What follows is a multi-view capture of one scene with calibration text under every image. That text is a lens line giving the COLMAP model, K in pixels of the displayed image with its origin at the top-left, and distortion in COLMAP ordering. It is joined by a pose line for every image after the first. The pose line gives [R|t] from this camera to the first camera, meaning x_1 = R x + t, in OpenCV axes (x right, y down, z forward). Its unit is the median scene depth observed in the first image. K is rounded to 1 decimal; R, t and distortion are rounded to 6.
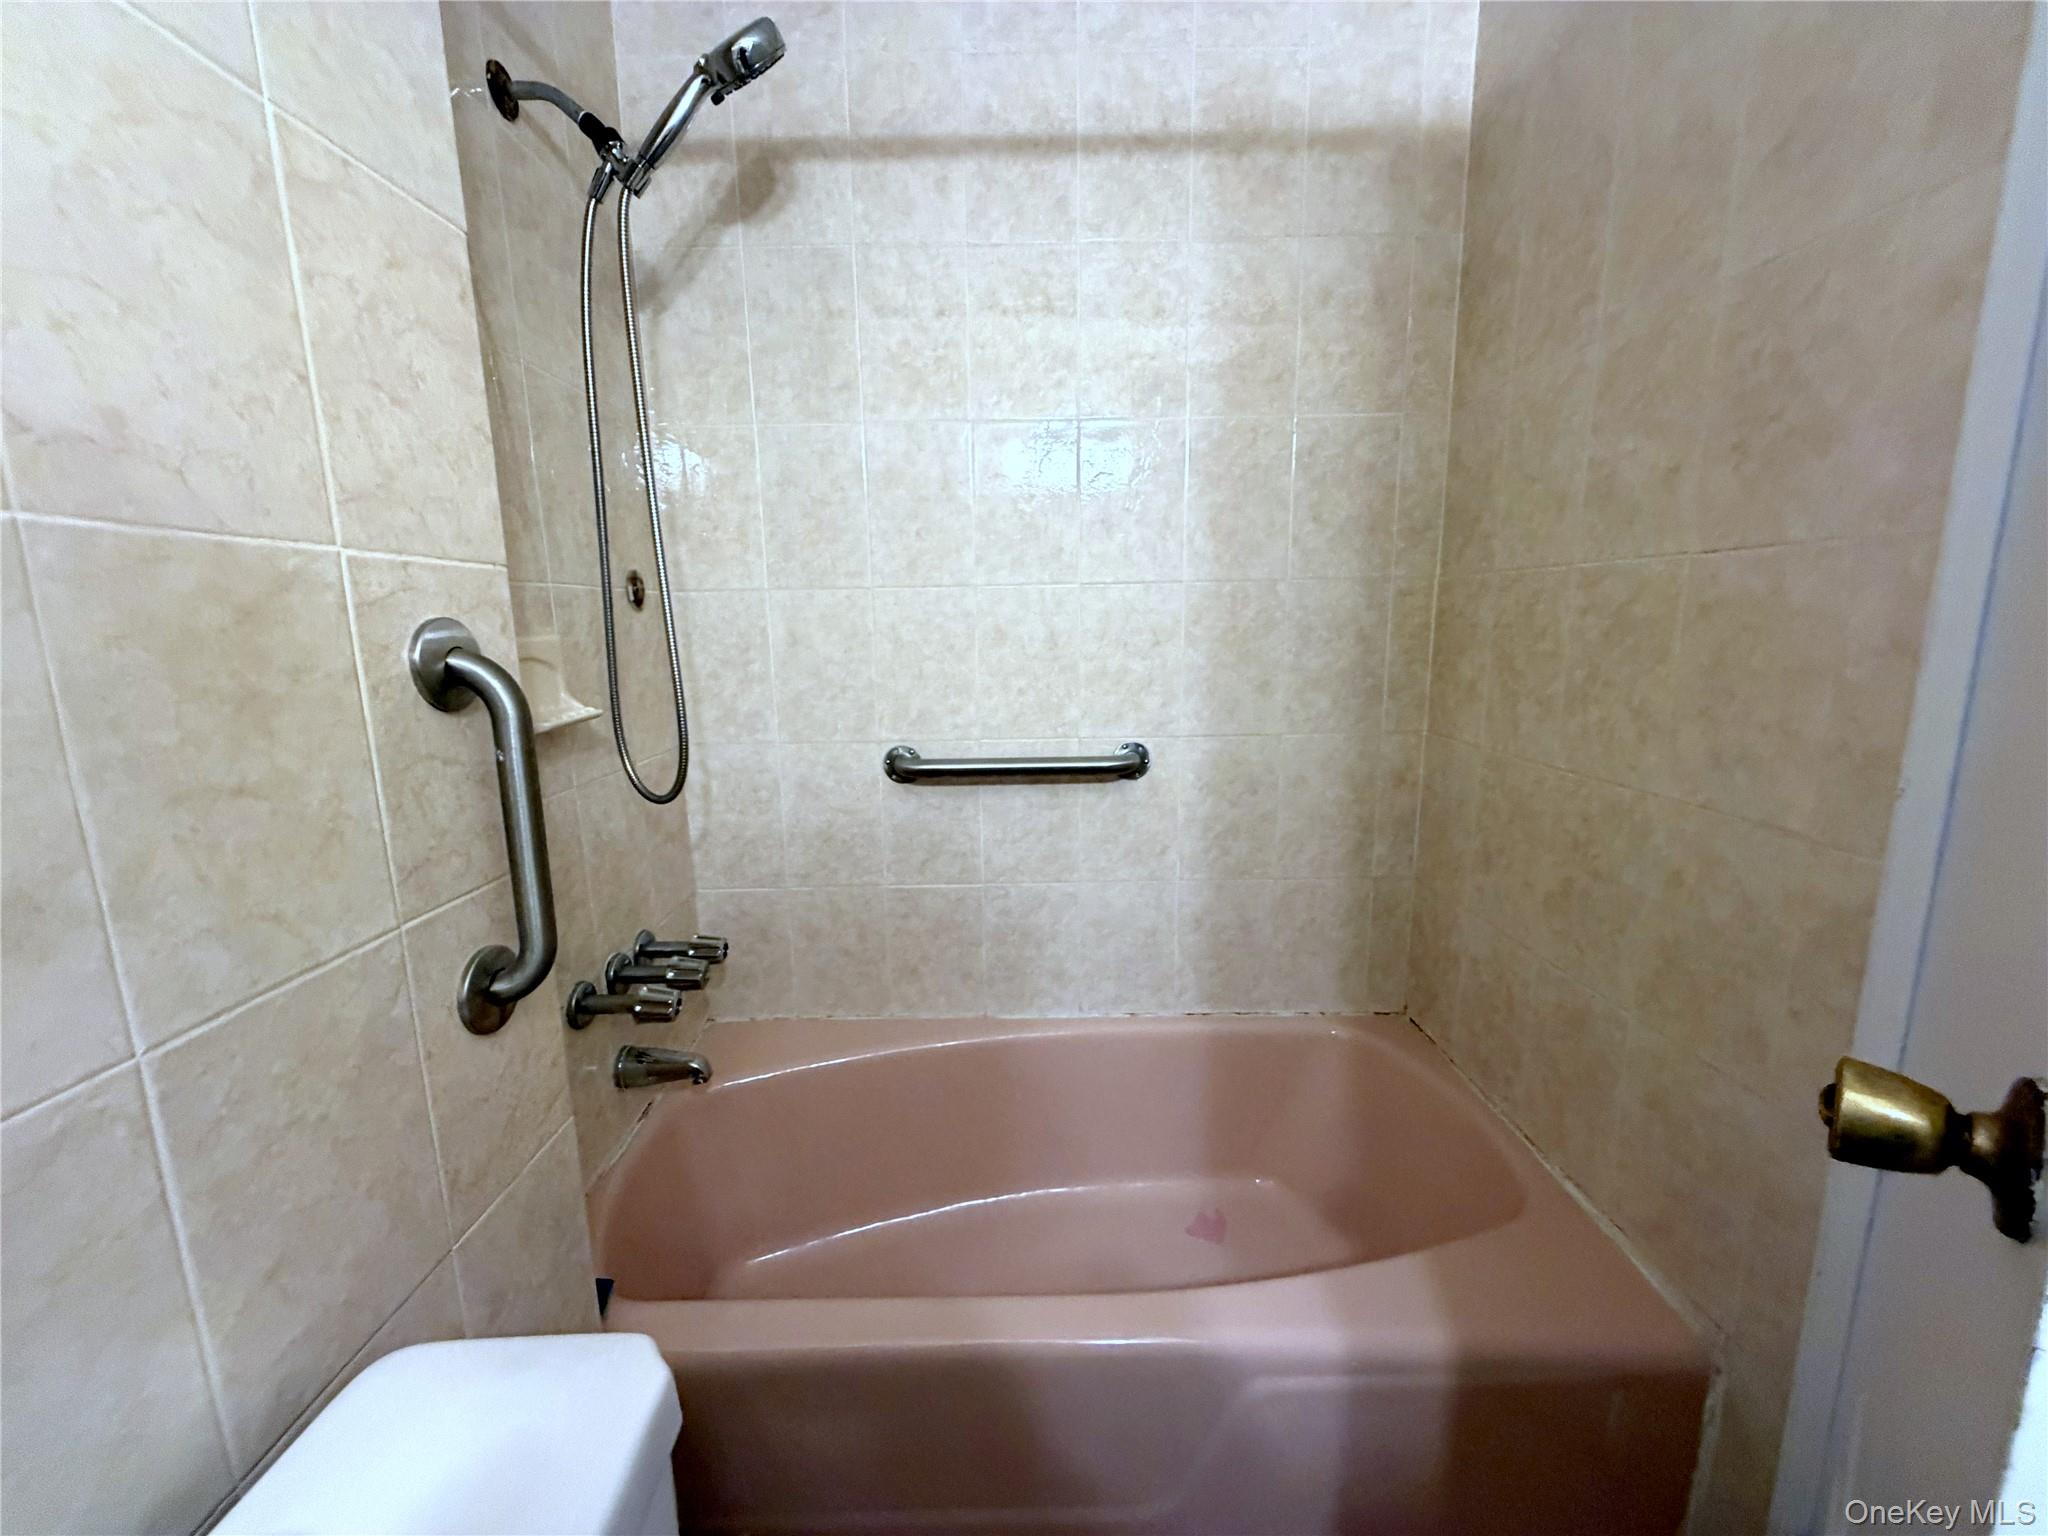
lens RADIAL K [[817.1, 0, 1028.0], [0, 817.1, 767.4], [0, 0, 1]] dist [-0.000889, -0.000474]
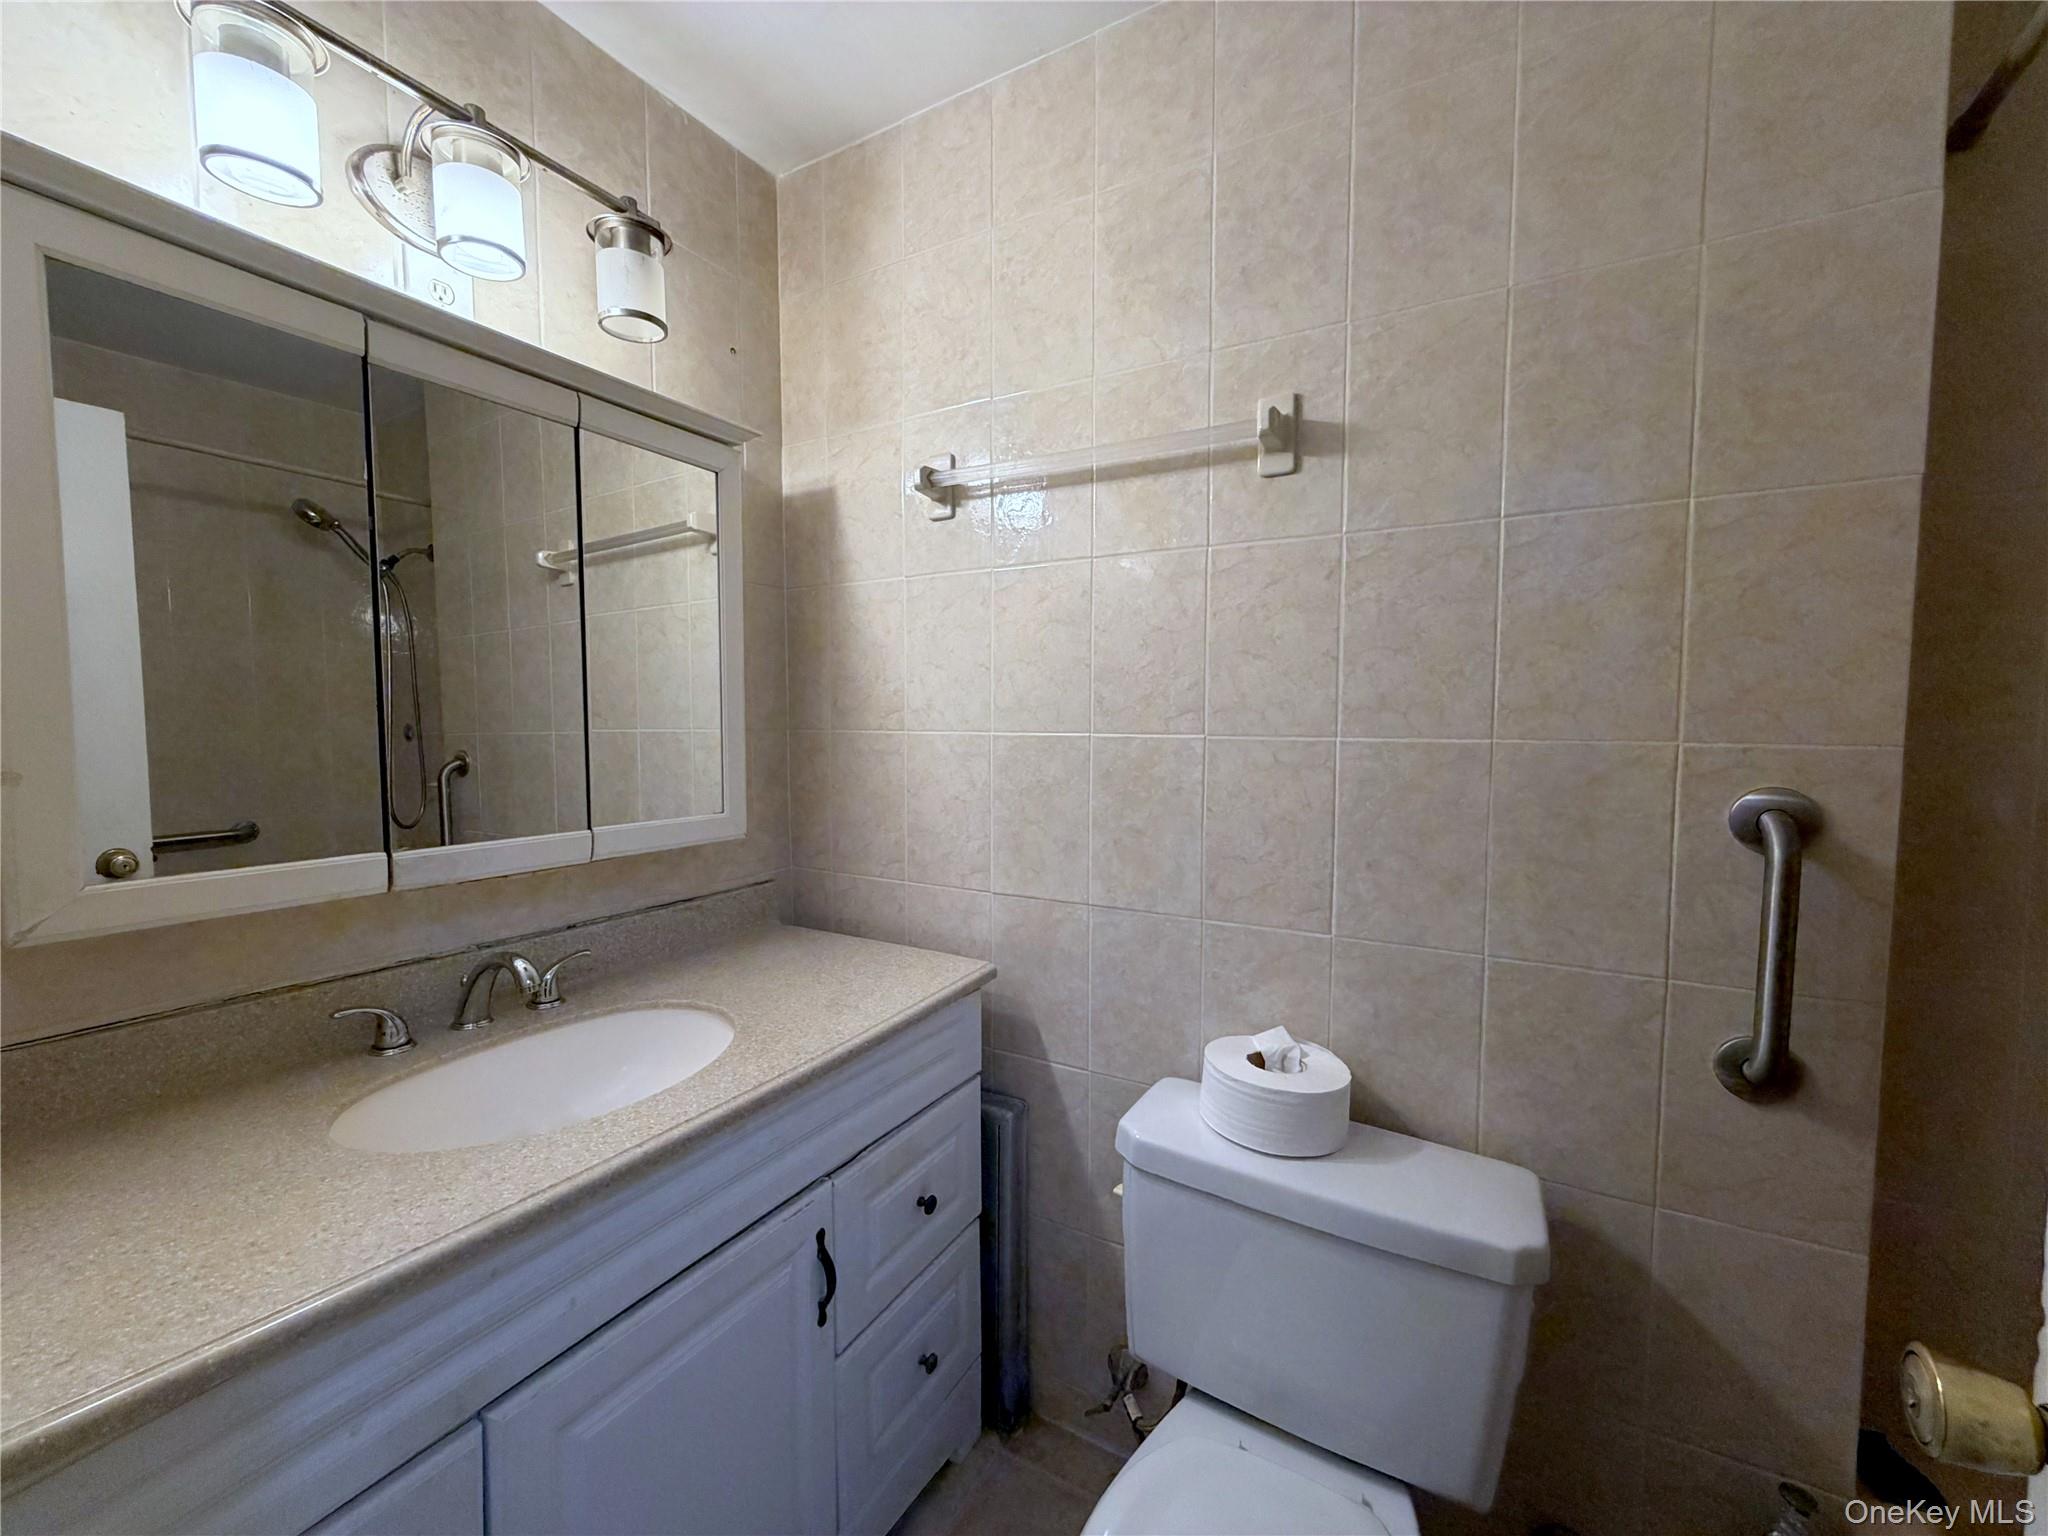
lens RADIAL K [[817.1, 0, 1020.0], [0, 817.1, 767.7], [0, 0, 1]] dist [-0.000889, -0.000474]
pose [[-0.500996, 0.067859, -0.862785, 1.327176], [-0.150187, 0.974979, 0.163892, -0.304455], [0.852319, 0.211688, -0.478269, 0.696870]]
